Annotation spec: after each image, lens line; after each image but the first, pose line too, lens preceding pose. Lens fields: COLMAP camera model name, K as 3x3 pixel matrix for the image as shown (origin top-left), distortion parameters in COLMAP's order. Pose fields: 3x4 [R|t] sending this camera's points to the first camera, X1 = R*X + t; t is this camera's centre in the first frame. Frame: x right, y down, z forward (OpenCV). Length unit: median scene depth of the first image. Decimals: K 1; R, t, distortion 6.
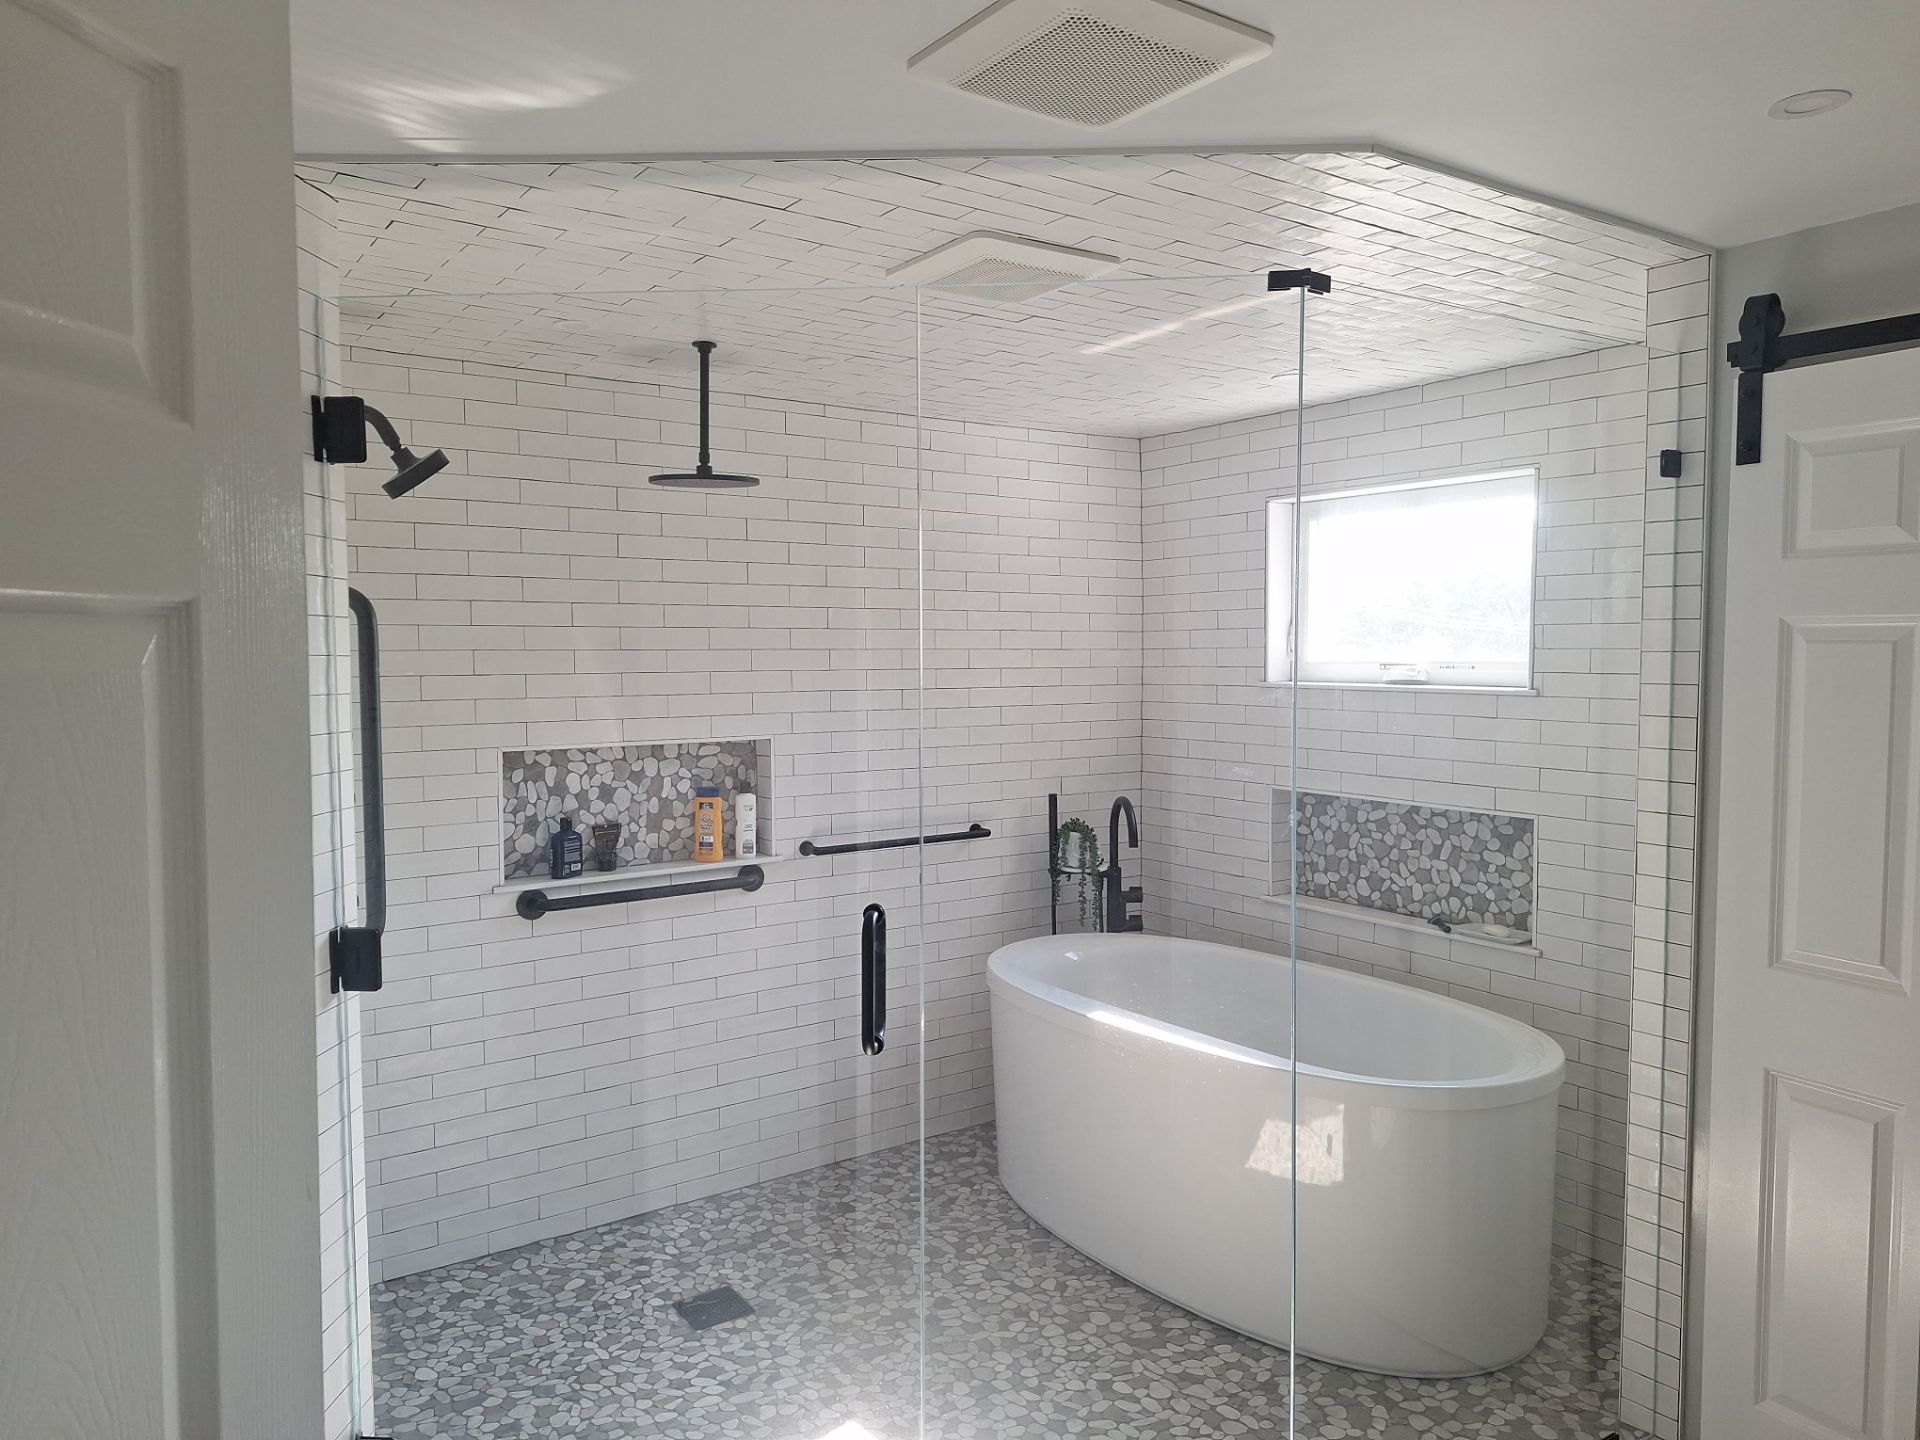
lens RADIAL K [[1317.4, 0, 964.2], [0, 1317.4, 684.7], [0, 0, 1]] dist [0.119697, -0.132140]
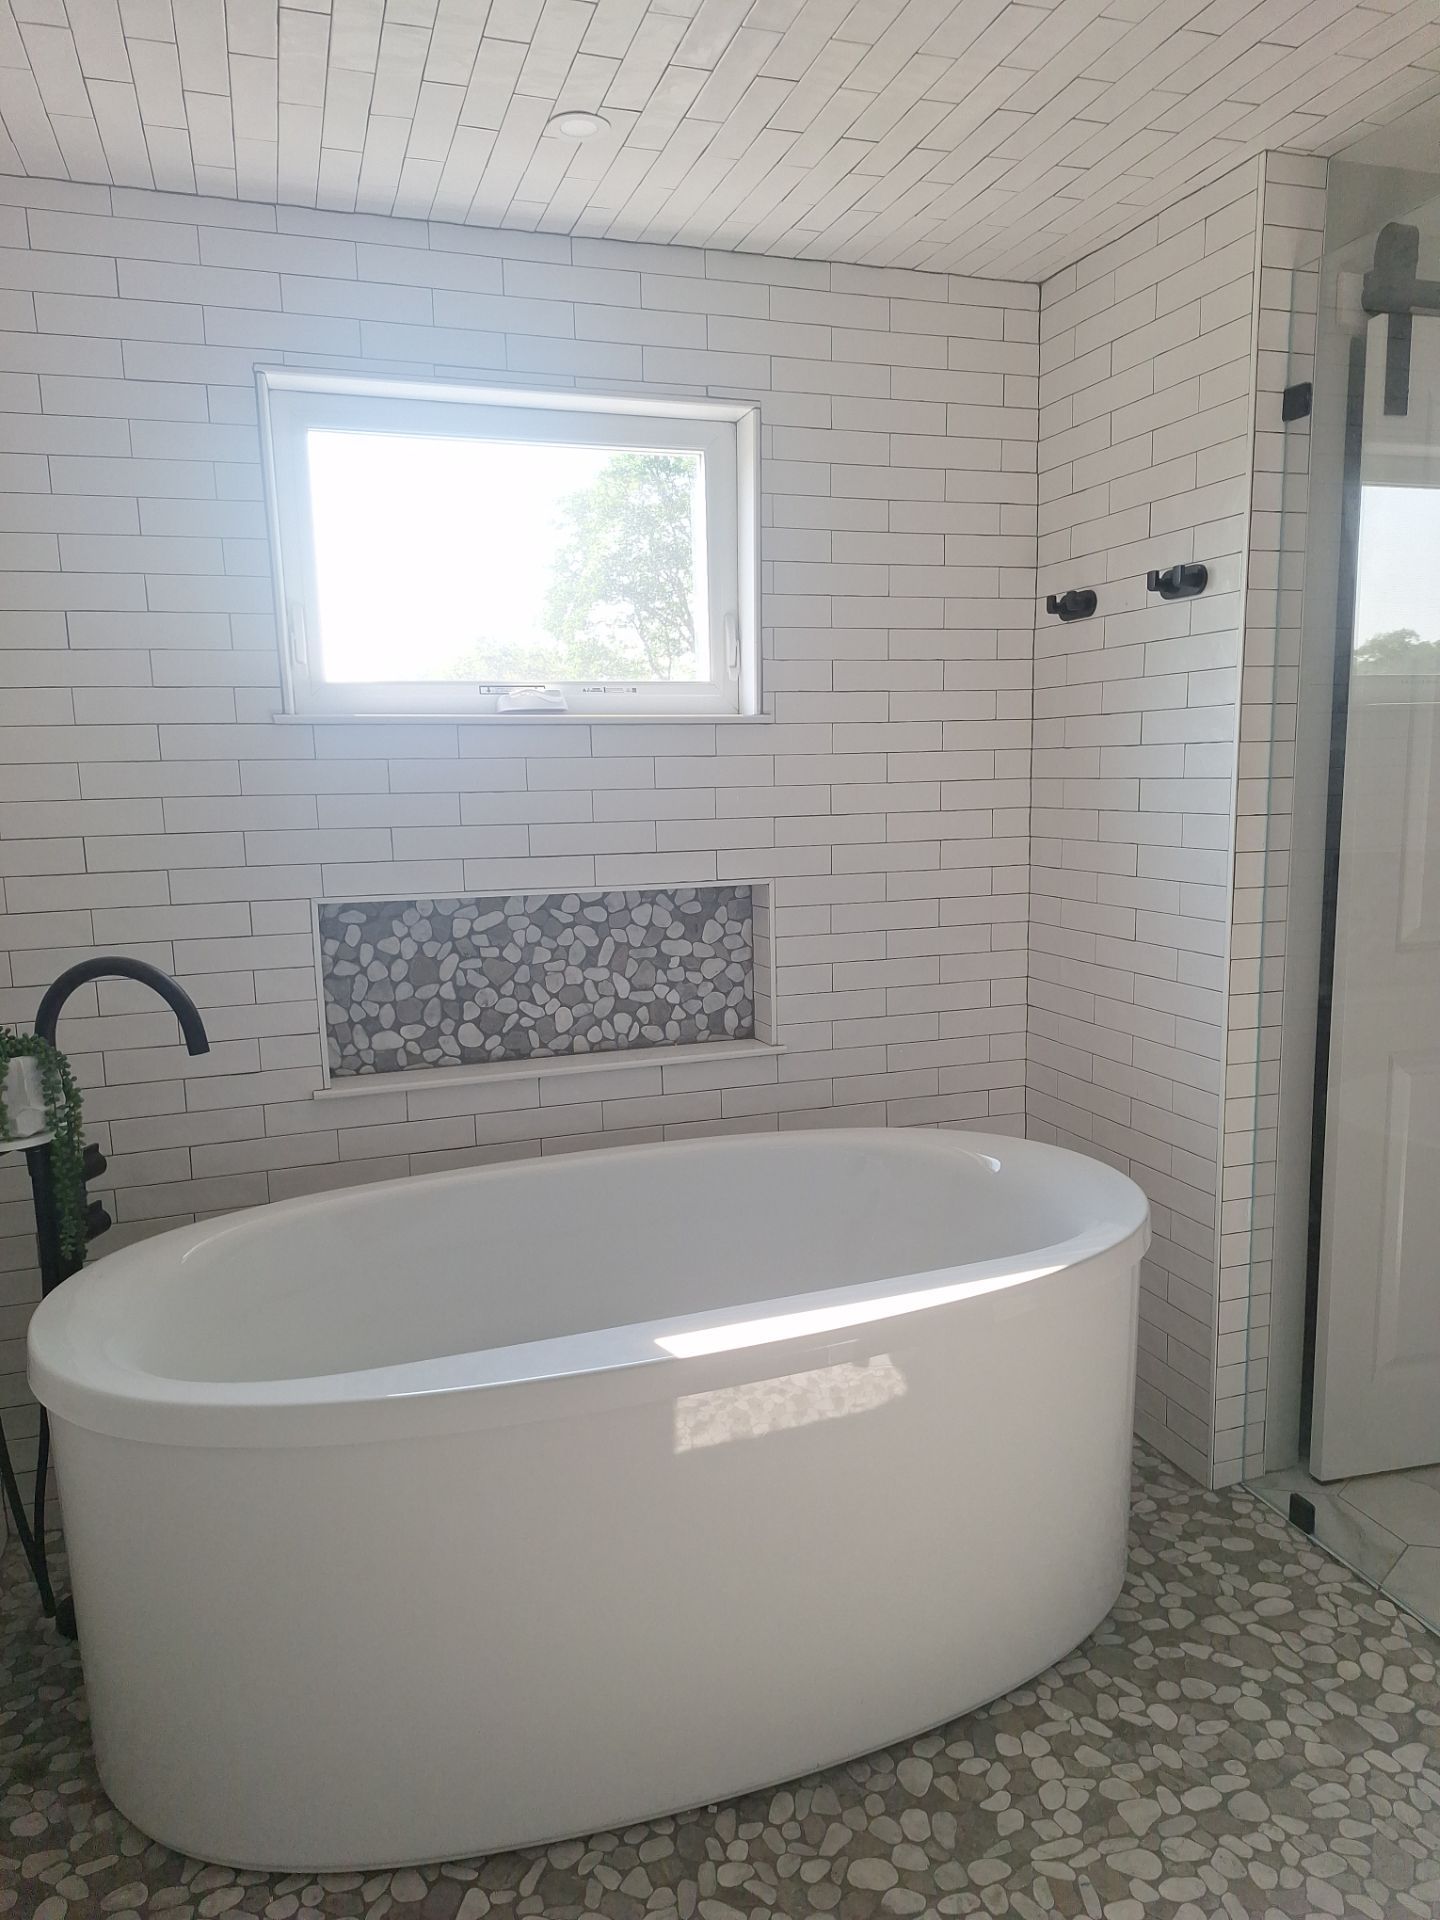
lens RADIAL K [[1356.3, 0, 720.0], [0, 1356.3, 960.0], [0, 0, 1]] dist [0.087406, -0.076307]
pose [[0.282761, -0.142084, 0.948609, -0.308717], [0.045760, 0.989840, 0.134620, 0.033178], [-0.958098, 0.005343, 0.286390, 0.728584]]
